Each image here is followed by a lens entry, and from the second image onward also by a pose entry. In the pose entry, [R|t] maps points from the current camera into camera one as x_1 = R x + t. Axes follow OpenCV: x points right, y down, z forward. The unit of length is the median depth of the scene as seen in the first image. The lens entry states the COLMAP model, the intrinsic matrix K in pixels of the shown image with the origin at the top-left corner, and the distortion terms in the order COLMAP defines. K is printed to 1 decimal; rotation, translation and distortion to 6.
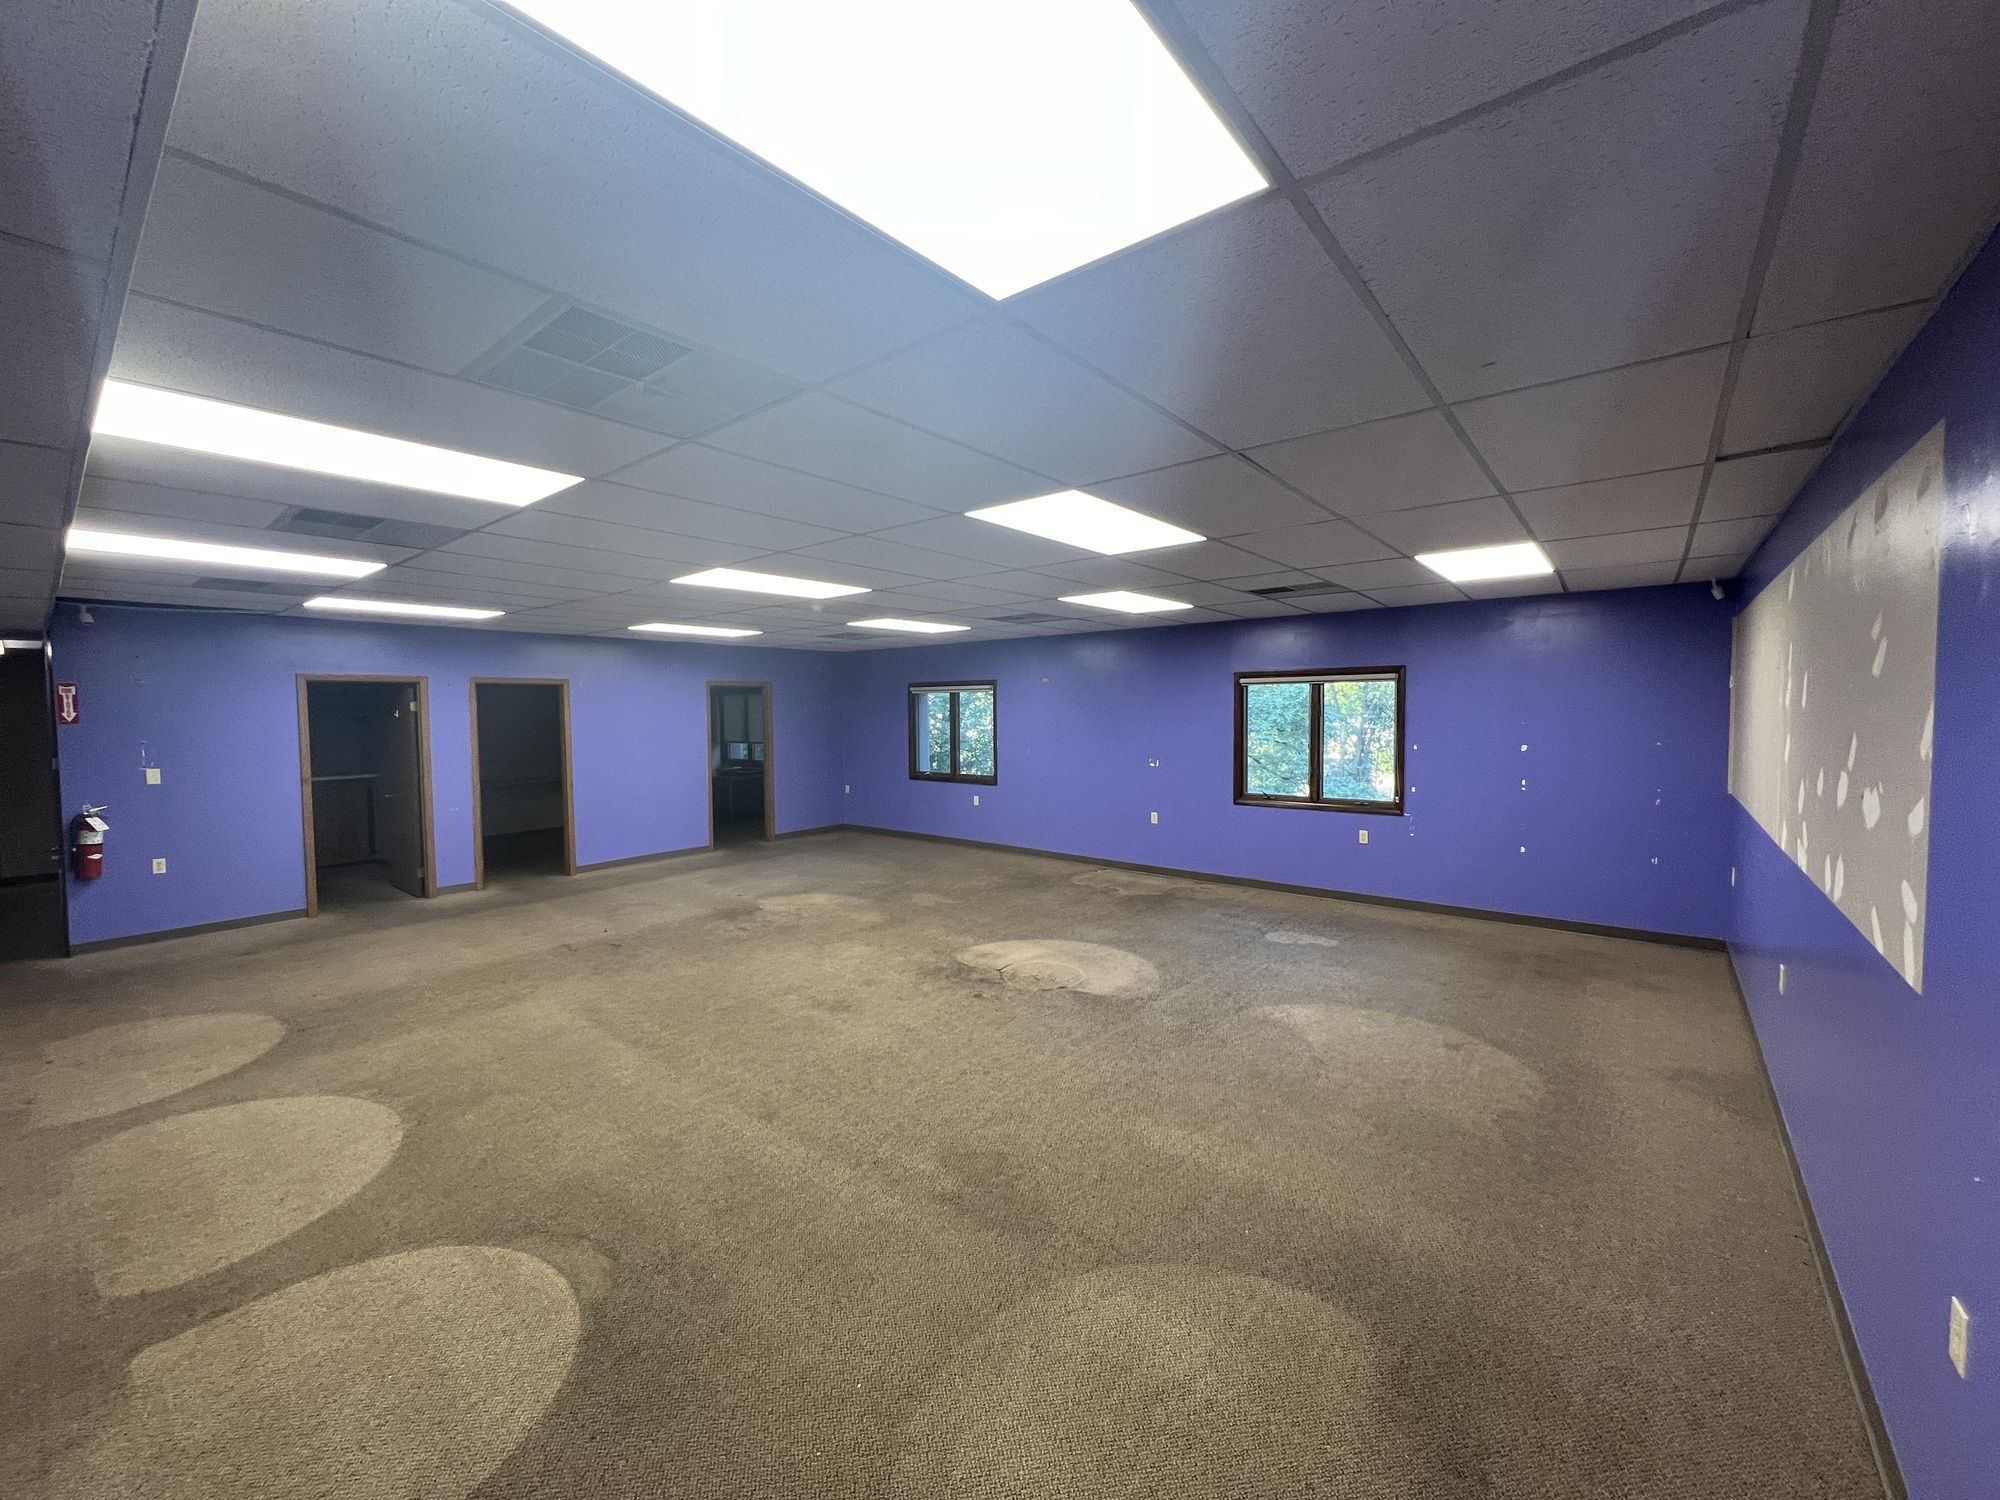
lens RADIAL K [[799.7, 0, 997.2], [0, 799.7, 742.1], [0, 0, 1]] dist [-0.003378, 0.001111]
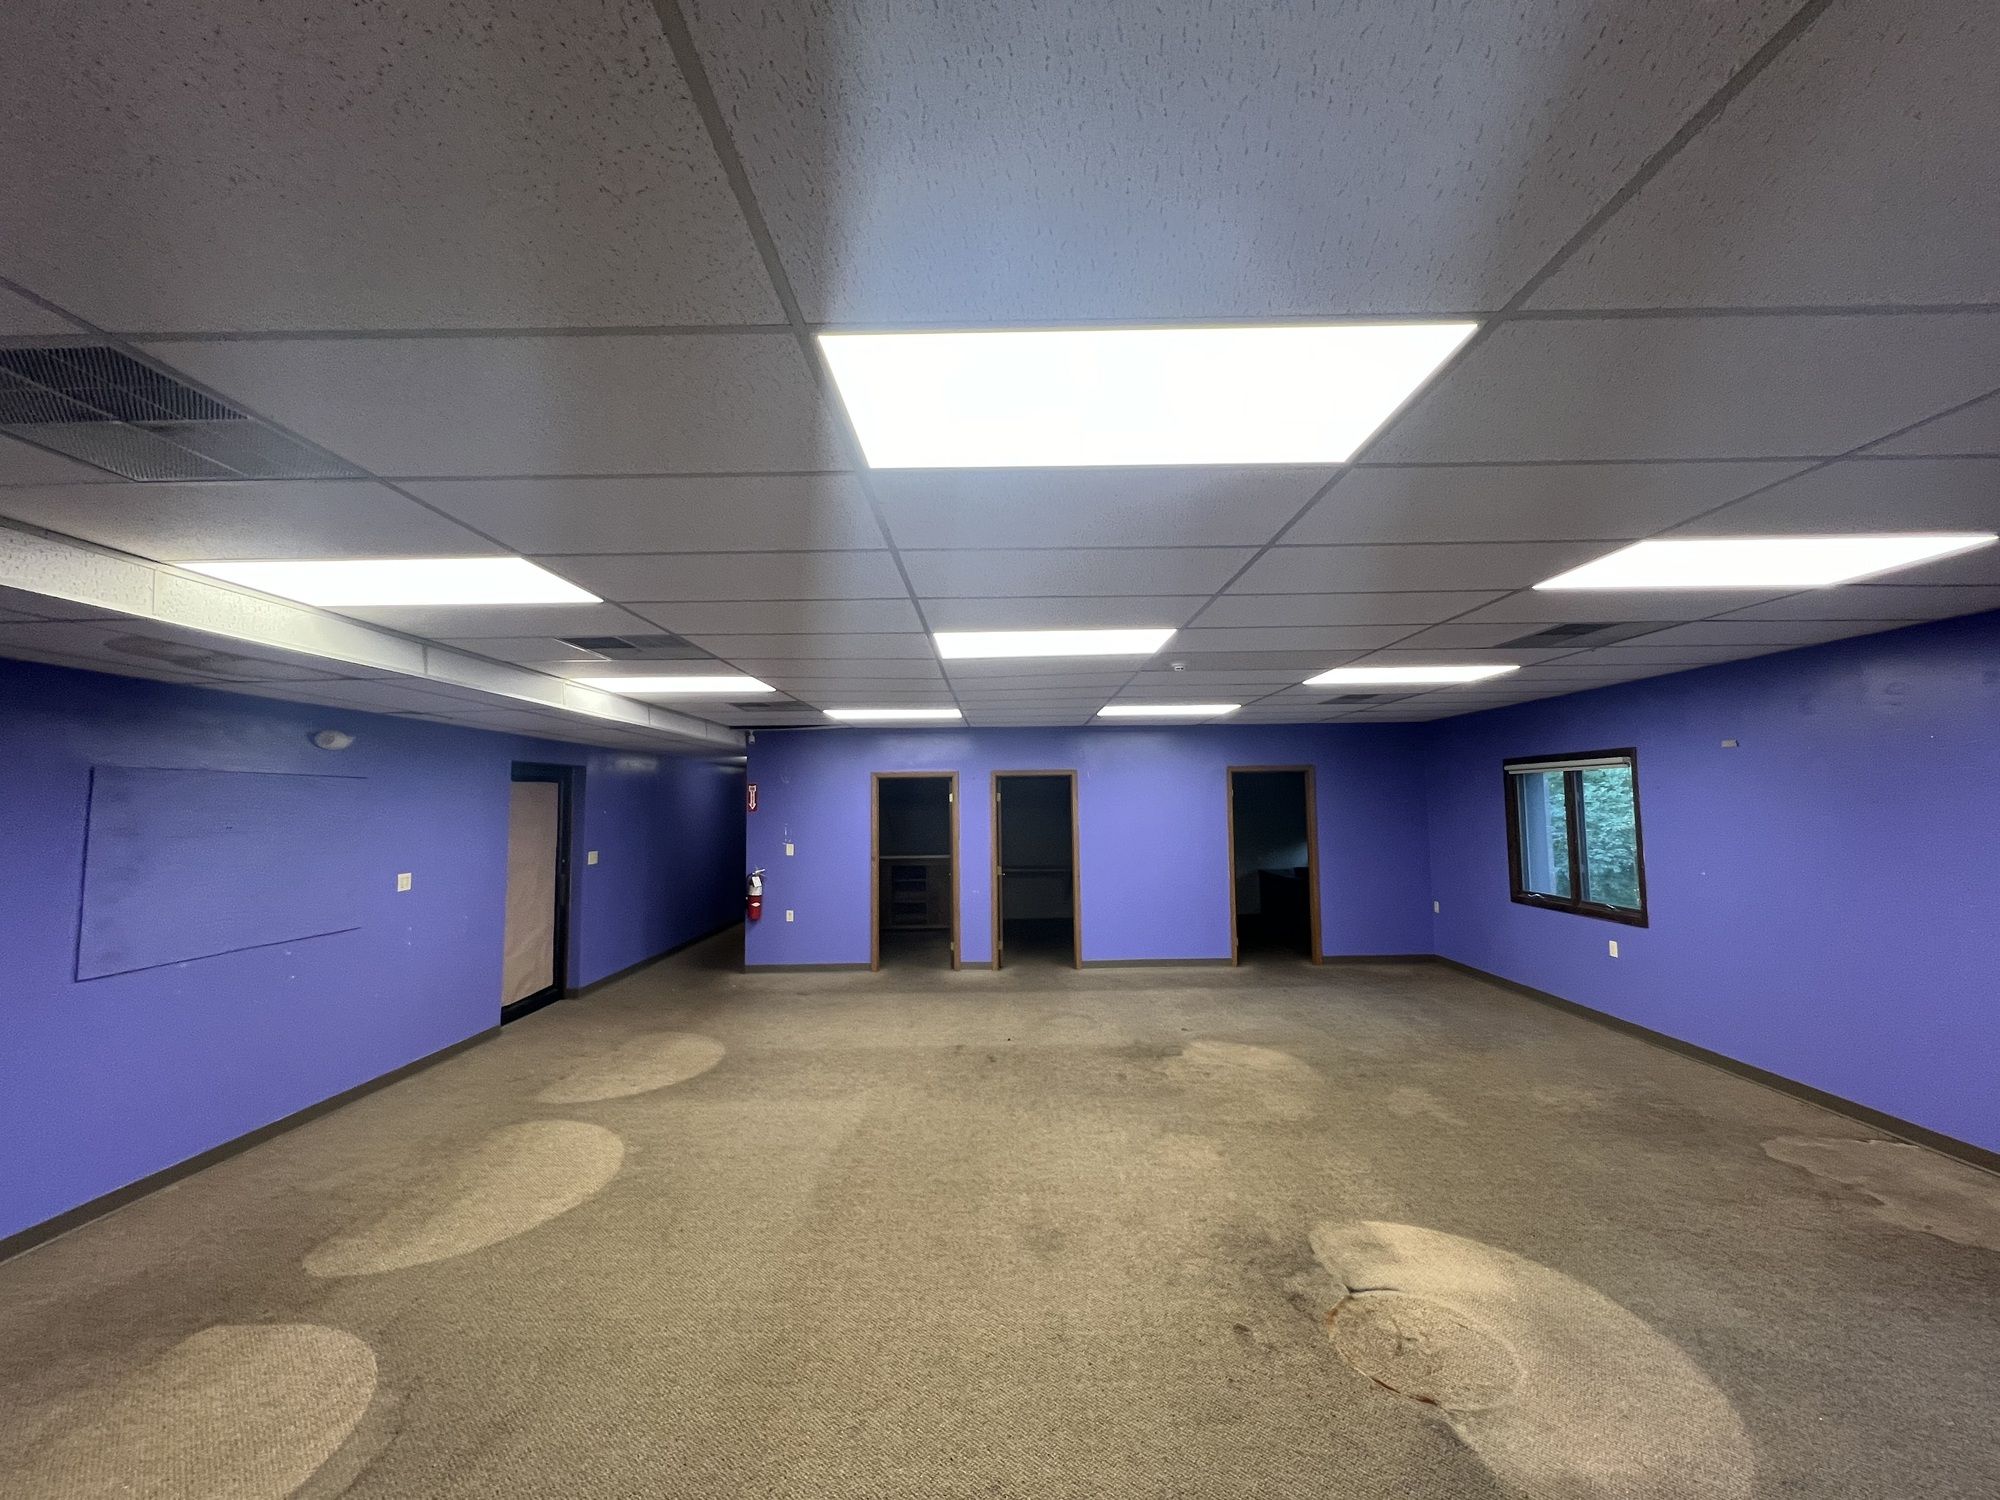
lens RADIAL K [[799.7, 0, 992.0], [0, 799.7, 739.9], [0, 0, 1]] dist [-0.003378, 0.001111]
pose [[0.624191, -0.061403, -0.778855, 0.257637], [-0.026012, 0.994721, -0.099269, -0.018347], [0.780838, 0.082223, 0.619299, 0.404315]]
